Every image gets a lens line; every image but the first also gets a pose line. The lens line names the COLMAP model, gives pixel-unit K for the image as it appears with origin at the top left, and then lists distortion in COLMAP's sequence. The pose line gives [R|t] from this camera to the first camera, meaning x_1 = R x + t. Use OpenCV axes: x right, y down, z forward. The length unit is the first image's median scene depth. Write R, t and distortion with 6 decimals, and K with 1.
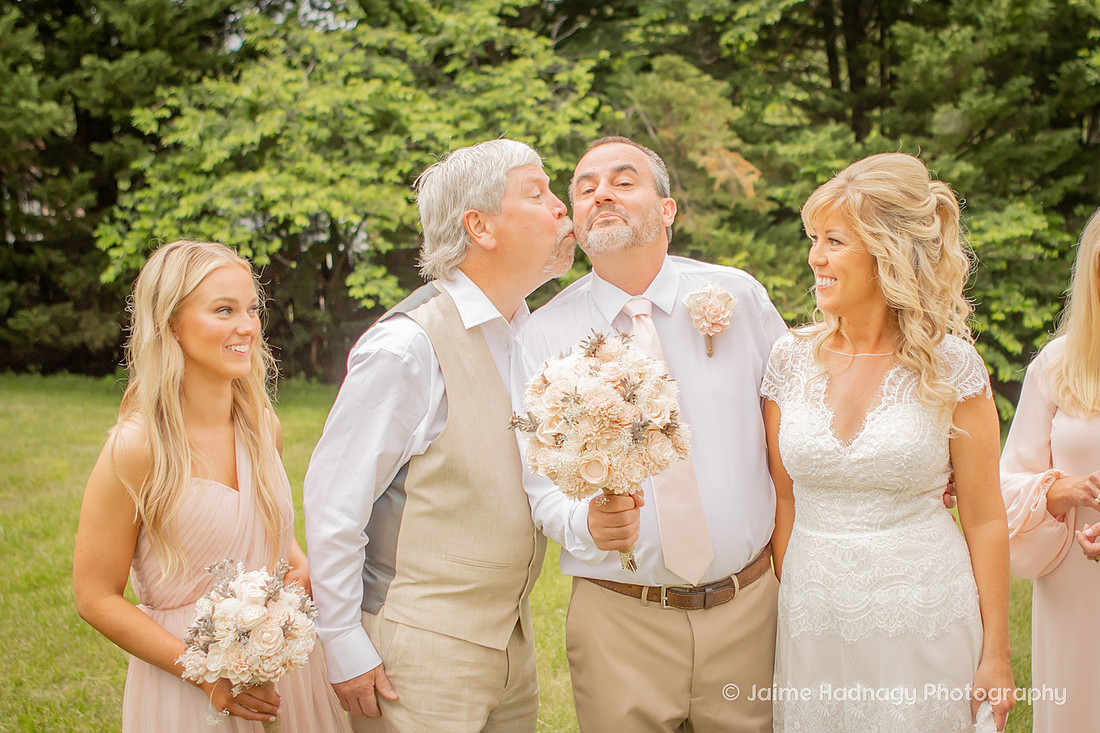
lens RADIAL K [[1580.4, 0, 698.5], [0, 1580.4, 420.1], [0, 0, 1]] dist [-0.099901, 0.105775]
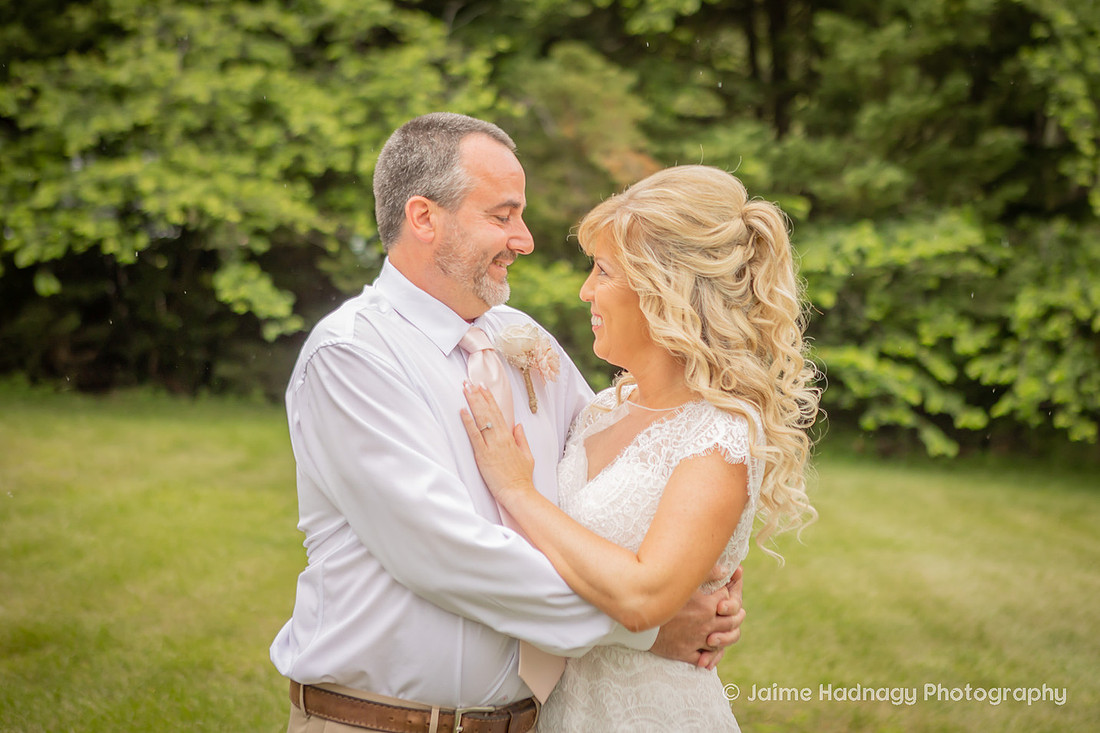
lens RADIAL K [[2098.6, 0, 634.8], [0, 2098.6, 365.3], [0, 0, 1]] dist [0.059570, 0.011312]
pose [[0.999319, 0.024972, 0.027147, -0.011019], [-0.023572, 0.998434, -0.050728, 0.015789], [-0.028371, 0.050053, 0.998343, -0.222402]]
